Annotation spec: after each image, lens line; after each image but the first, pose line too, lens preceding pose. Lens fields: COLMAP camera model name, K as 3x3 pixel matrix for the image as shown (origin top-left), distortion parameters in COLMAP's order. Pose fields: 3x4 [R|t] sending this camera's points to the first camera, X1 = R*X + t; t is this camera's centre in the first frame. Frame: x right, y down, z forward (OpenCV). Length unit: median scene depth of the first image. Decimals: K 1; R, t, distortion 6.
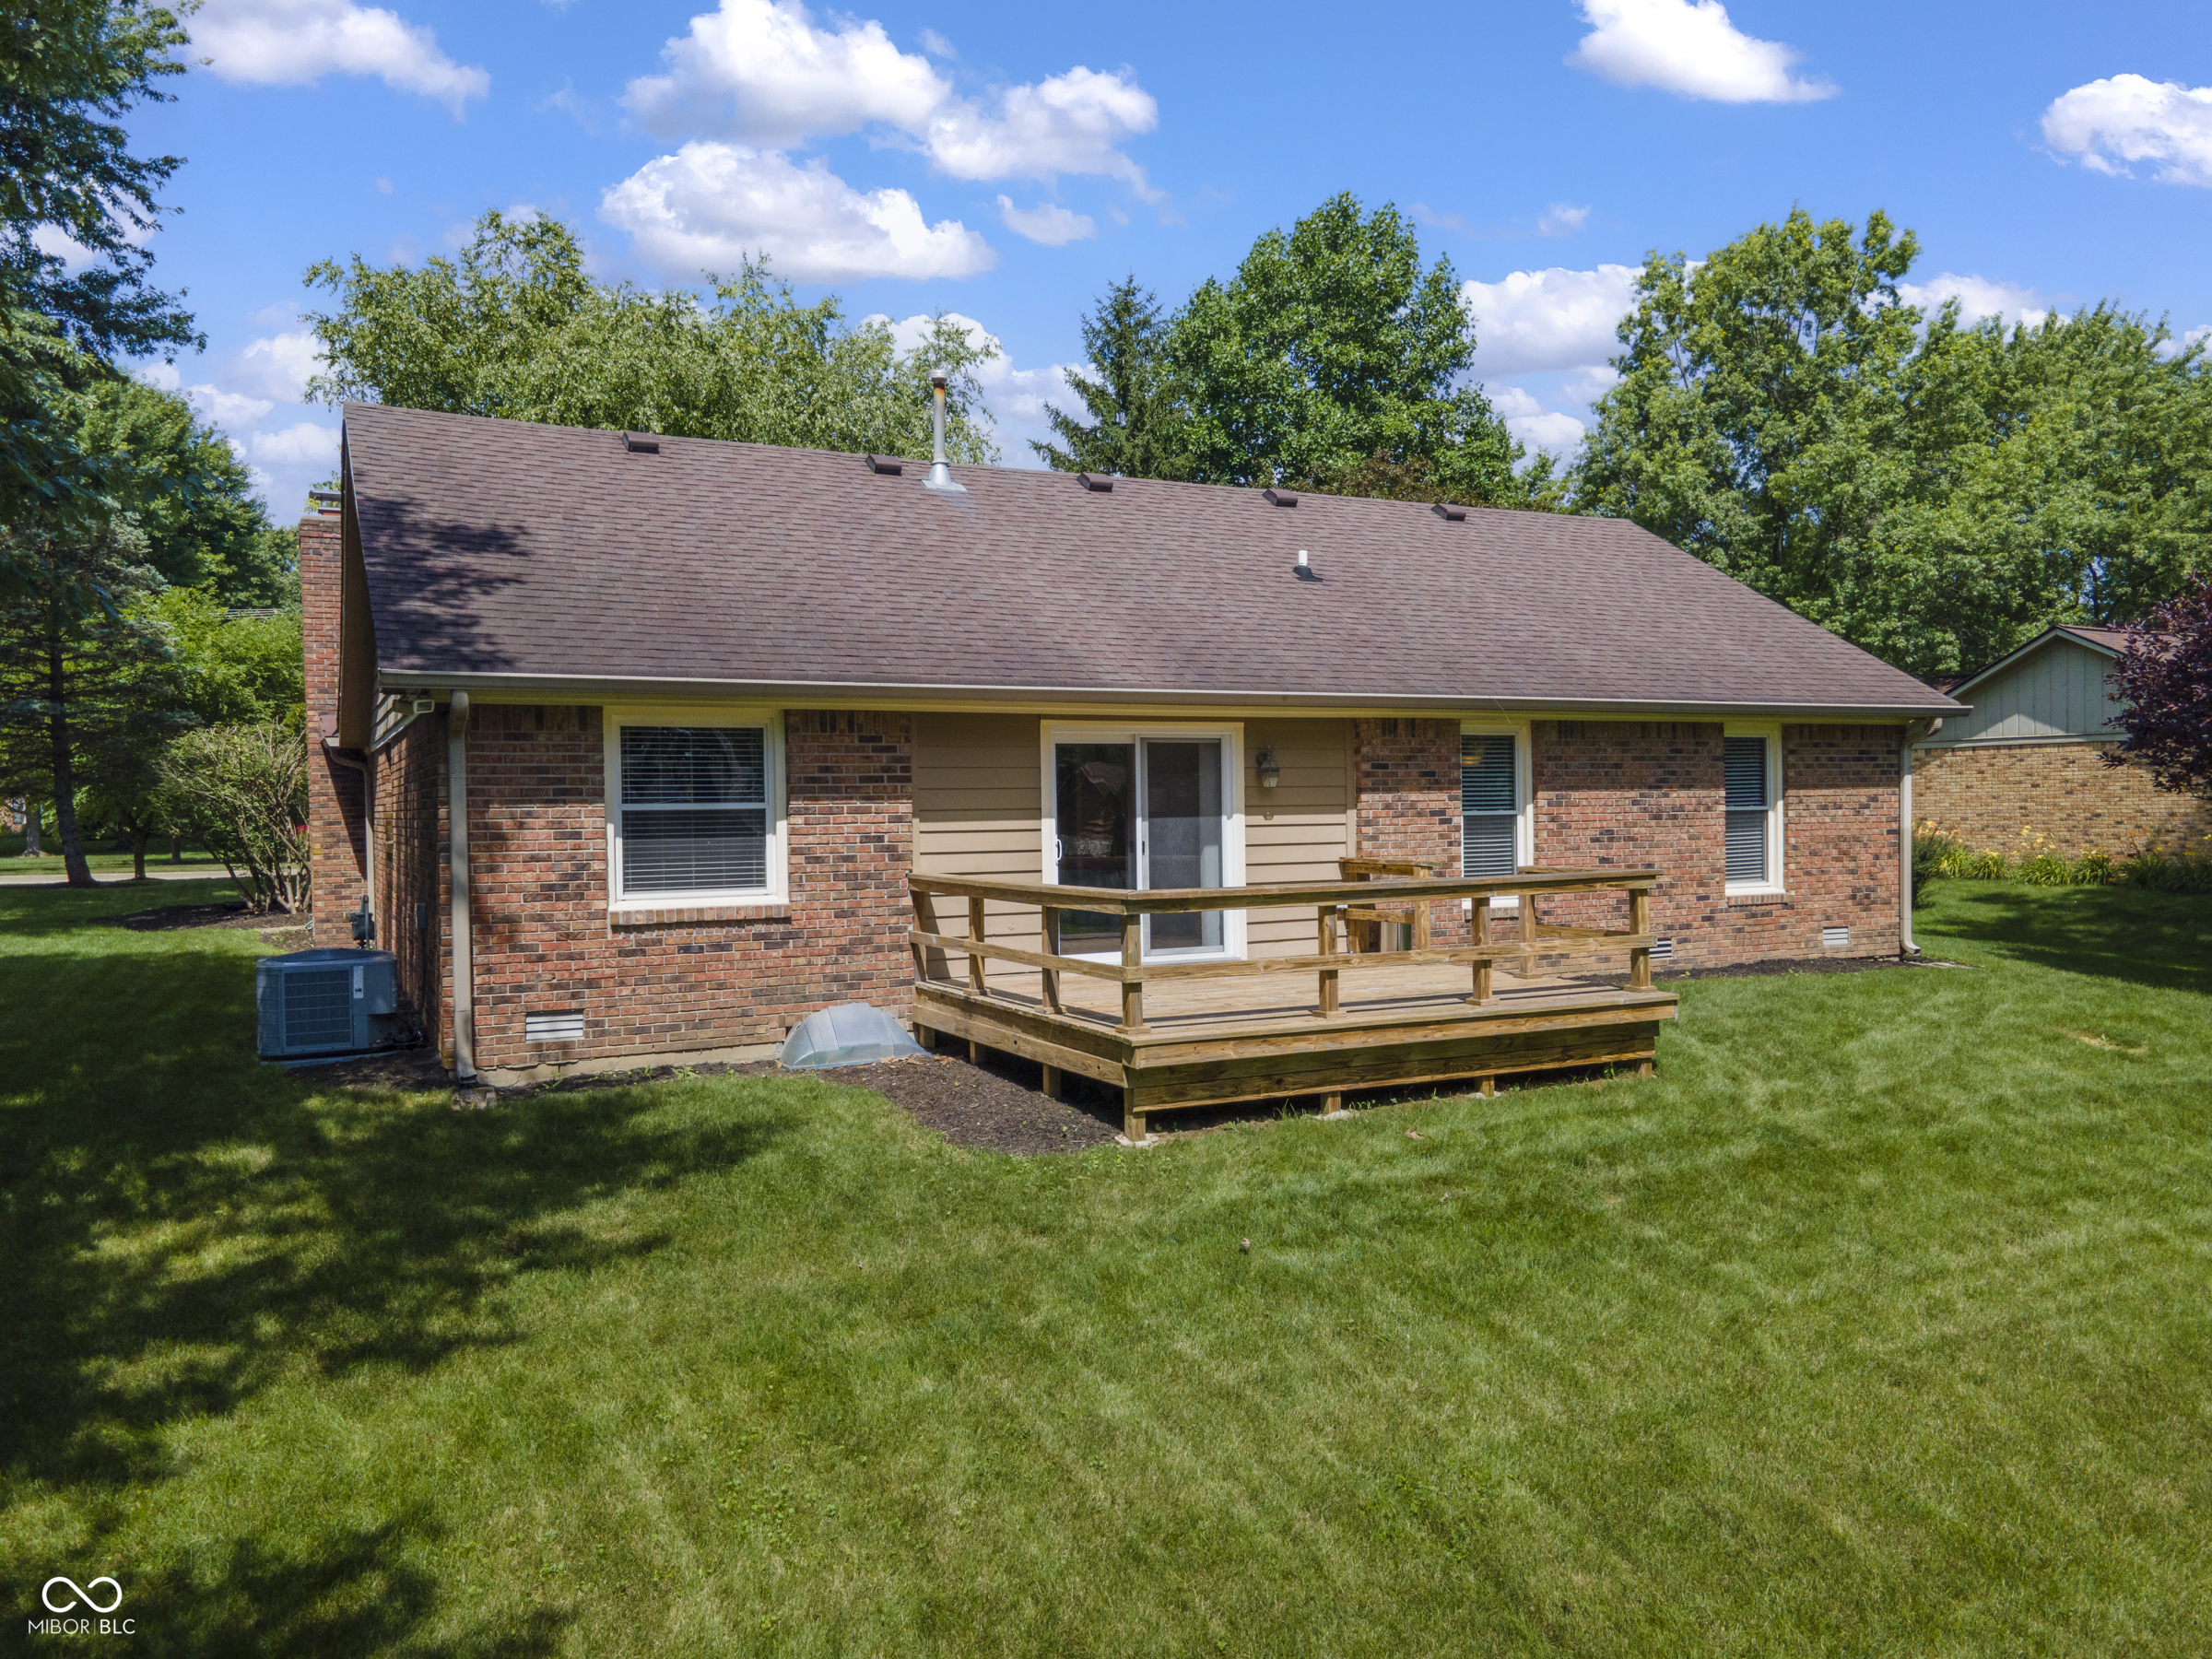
lens RADIAL K [[1609.5, 0, 1106.0], [0, 1609.5, 829.5], [0, 0, 1]] dist [0.041358, -0.001045]
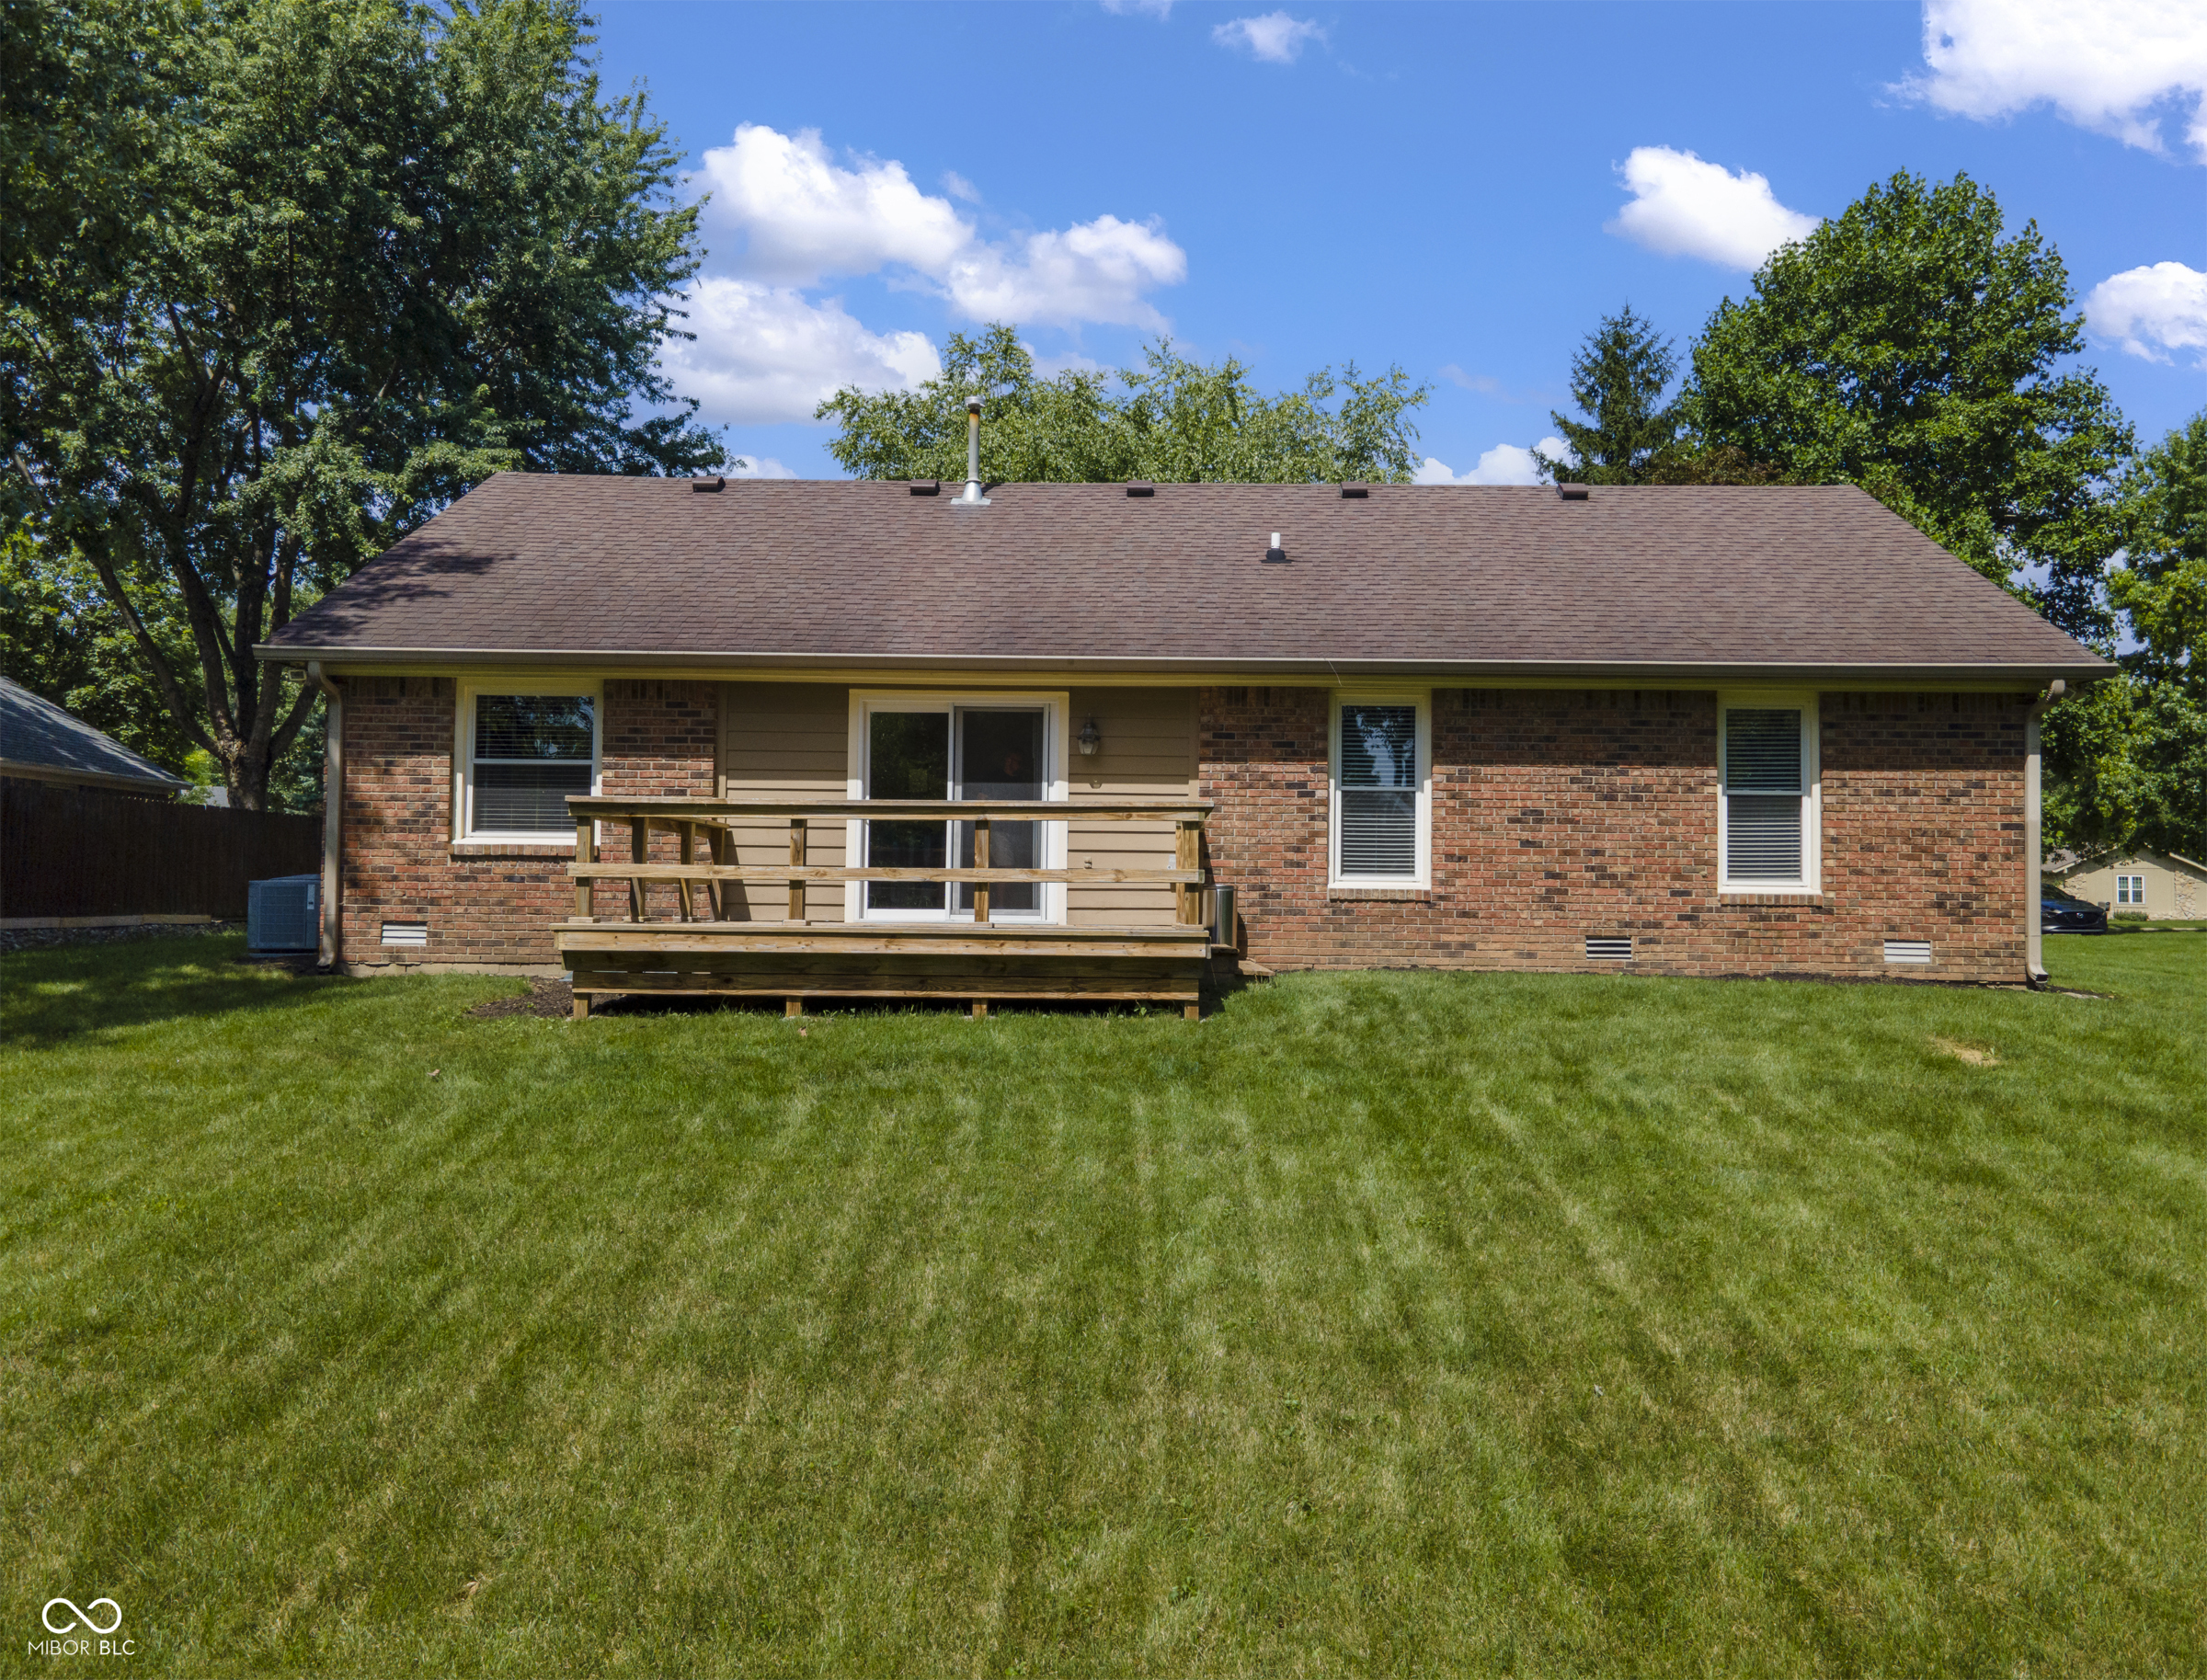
lens RADIAL K [[1608.1, 0, 1103.5], [0, 1608.1, 840.0], [0, 0, 1]] dist [0.038734, 0.005114]
pose [[0.888818, 0.005468, -0.458229, 0.541242], [-0.030336, 0.998438, -0.046928, 0.070279], [0.457256, 0.055611, 0.887595, 0.105473]]
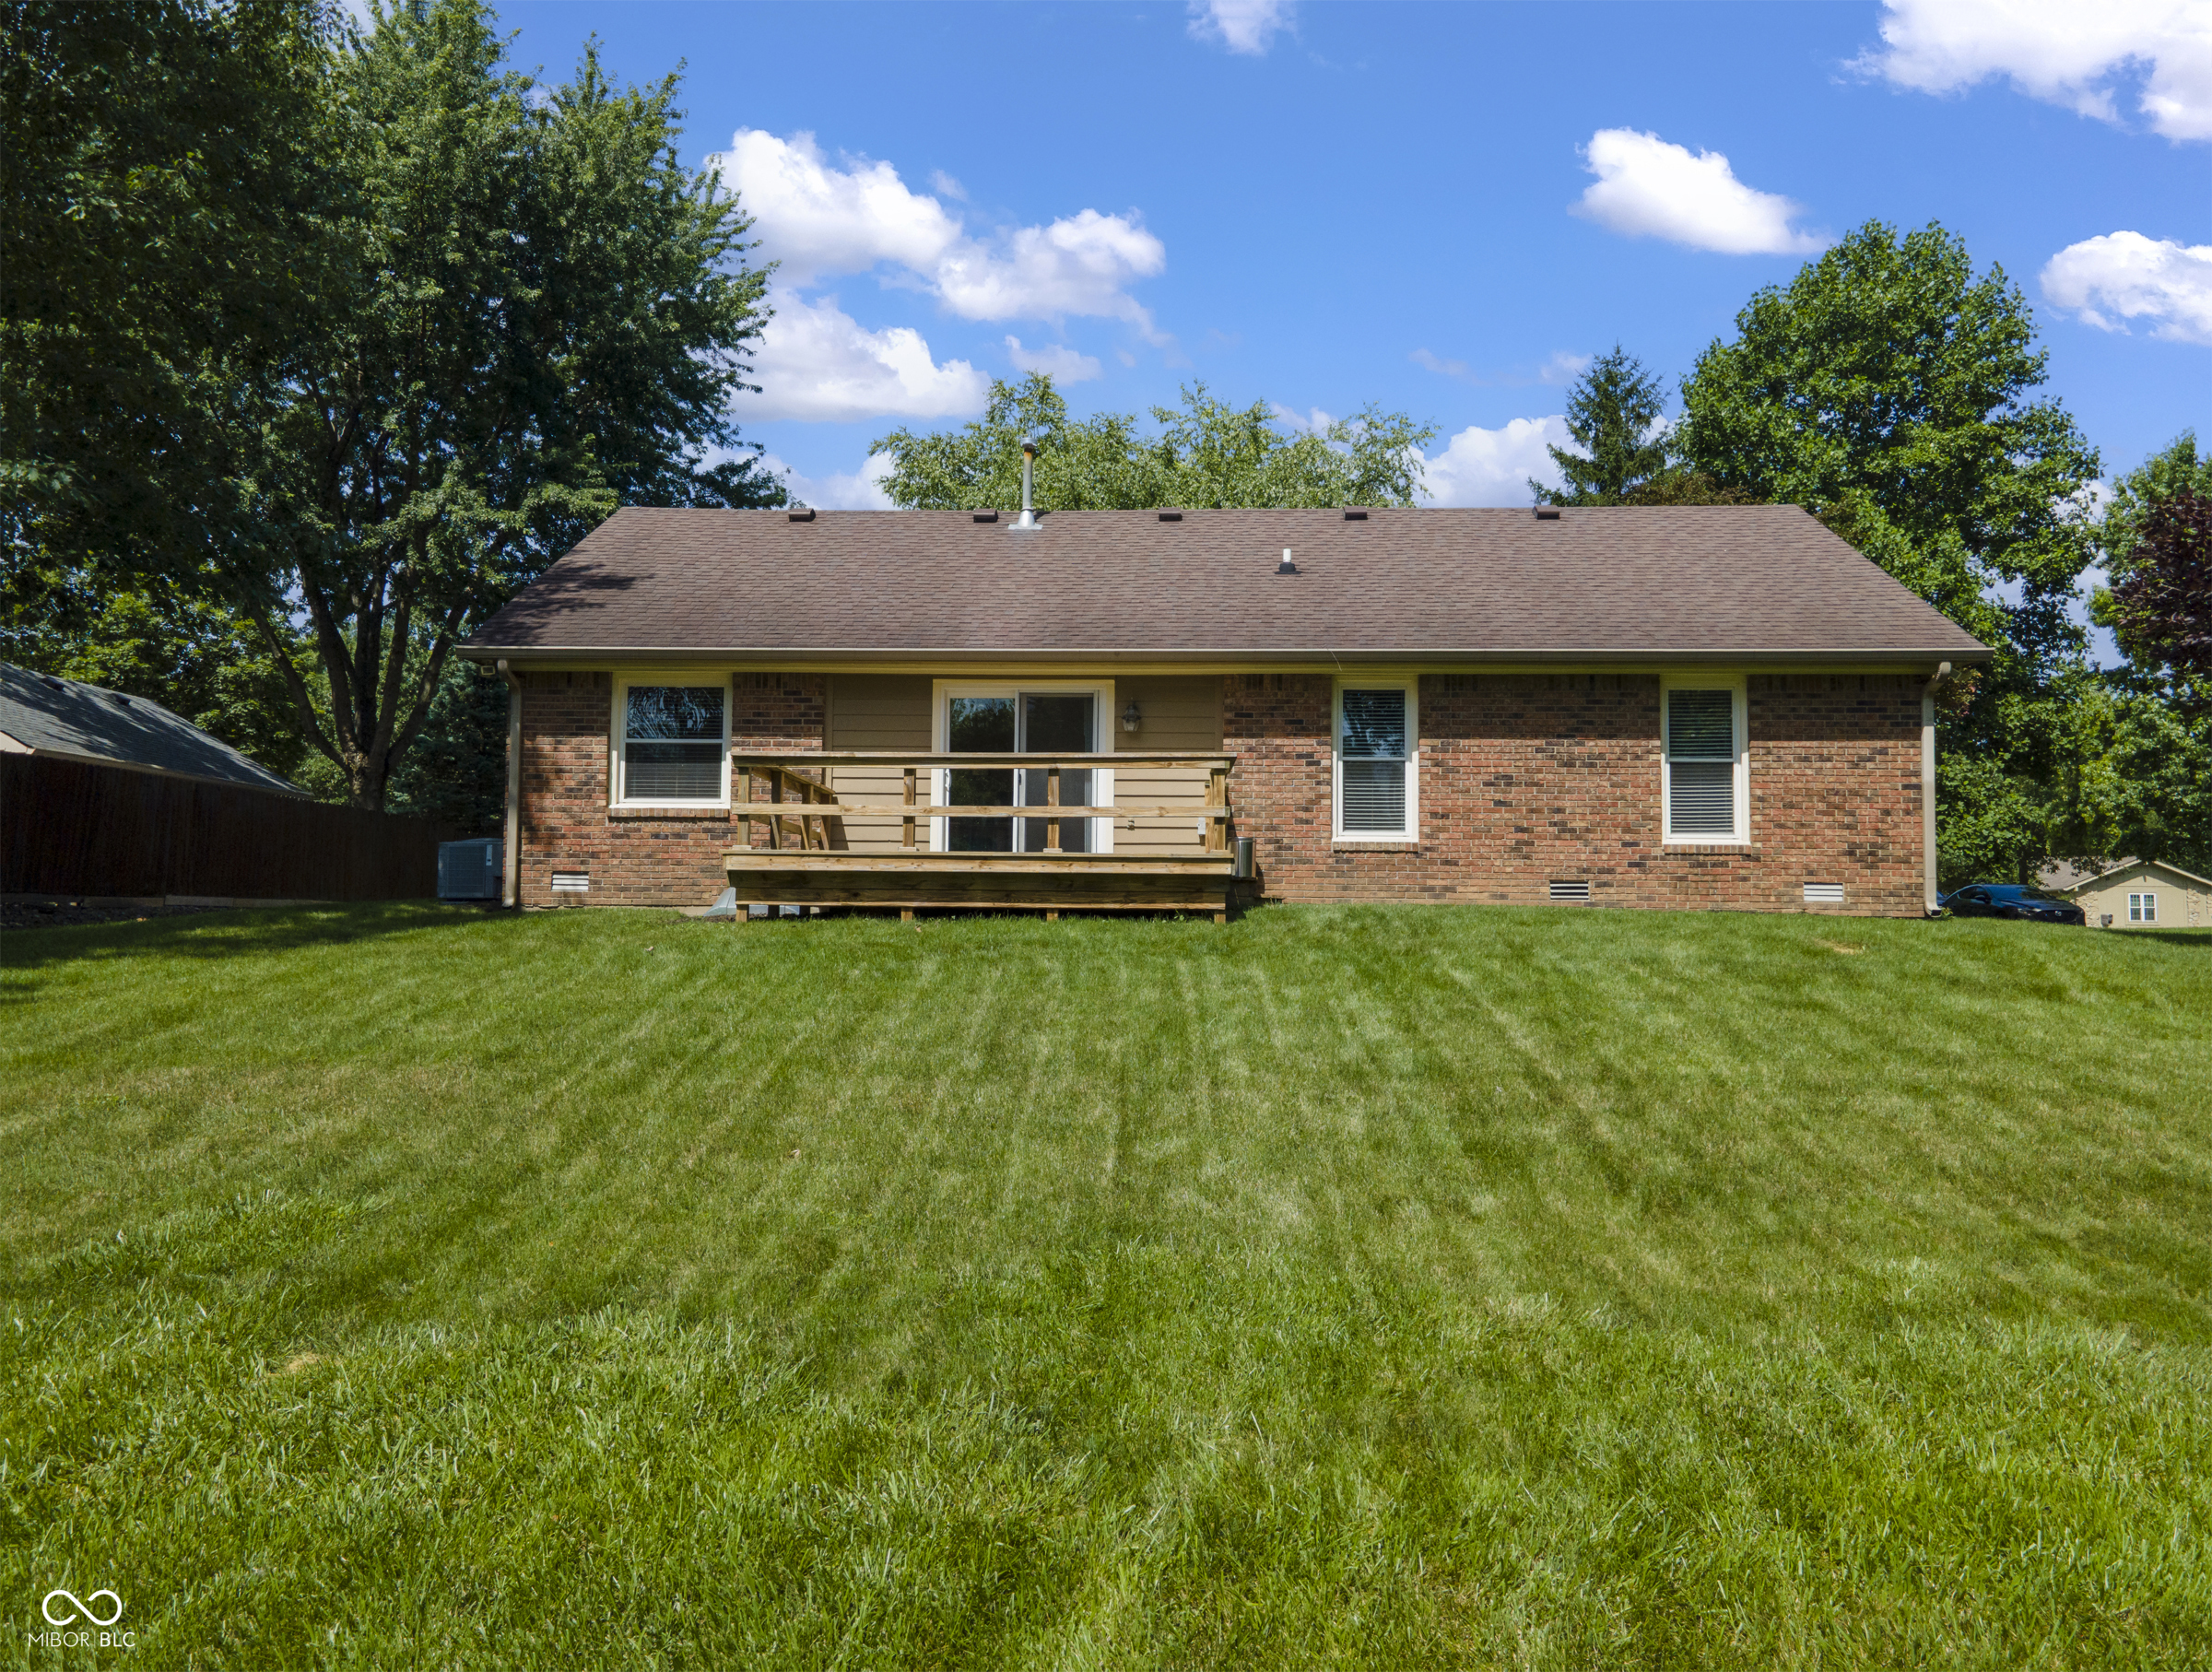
lens RADIAL K [[1585.3, 0, 1067.8], [0, 1585.3, 837.0], [0, 0, 1]] dist [0.036891, 0.001187]
pose [[0.872243, -0.008090, -0.489006, 0.609299], [-0.028526, 0.997319, -0.067381, 0.127872], [0.488240, 0.072722, 0.869674, -0.055217]]
